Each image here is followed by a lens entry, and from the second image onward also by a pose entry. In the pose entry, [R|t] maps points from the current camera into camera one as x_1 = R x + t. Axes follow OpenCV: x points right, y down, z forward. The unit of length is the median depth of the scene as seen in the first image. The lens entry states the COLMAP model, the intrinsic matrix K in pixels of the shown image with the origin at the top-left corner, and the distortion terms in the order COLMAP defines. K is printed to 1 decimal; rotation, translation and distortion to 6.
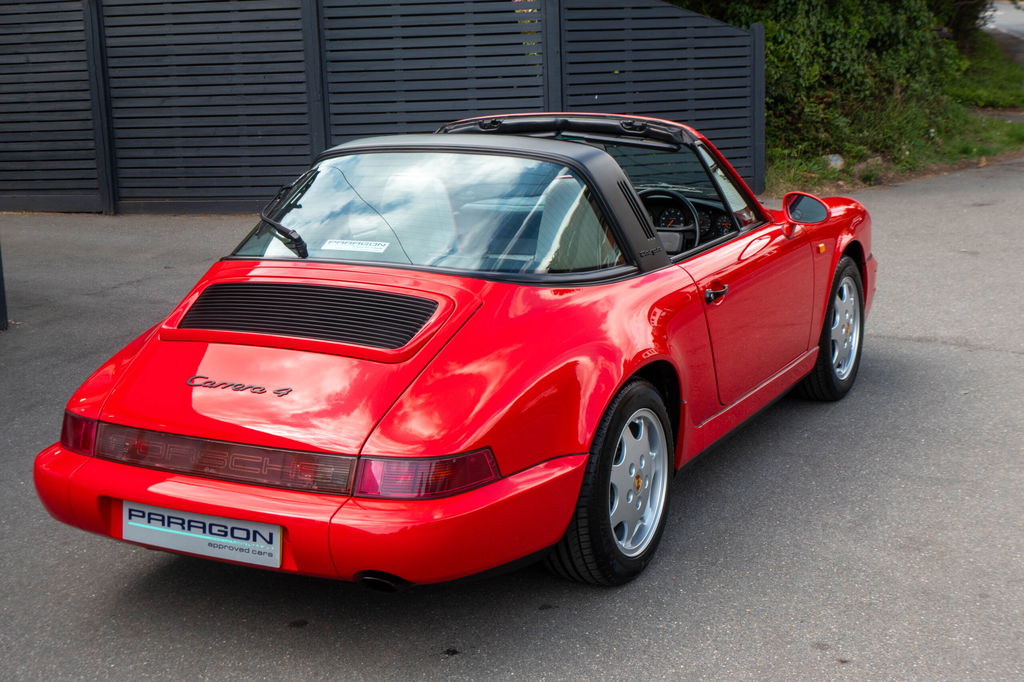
lens RADIAL K [[1538.3, 0, 521.1], [0, 1538.3, 323.7], [0, 0, 1]] dist [-0.015836, 0.000000]
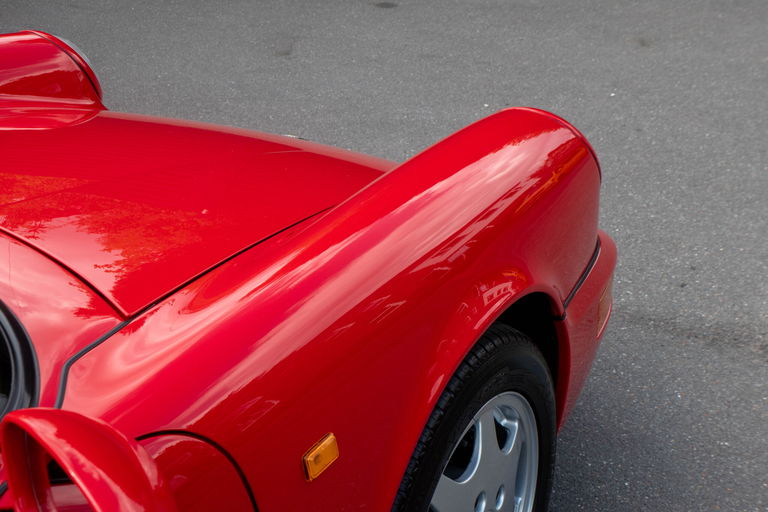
lens RADIAL K [[1153.7, 0, 382.3], [0, 1153.7, 257.3], [0, 0, 1]] dist [-0.015836, 0.000000]
pose [[0.998141, 0.030469, -0.052792, 0.101143], [-0.015965, 0.966547, 0.255993, -0.066446], [0.058826, -0.254675, 0.965236, 0.380611]]
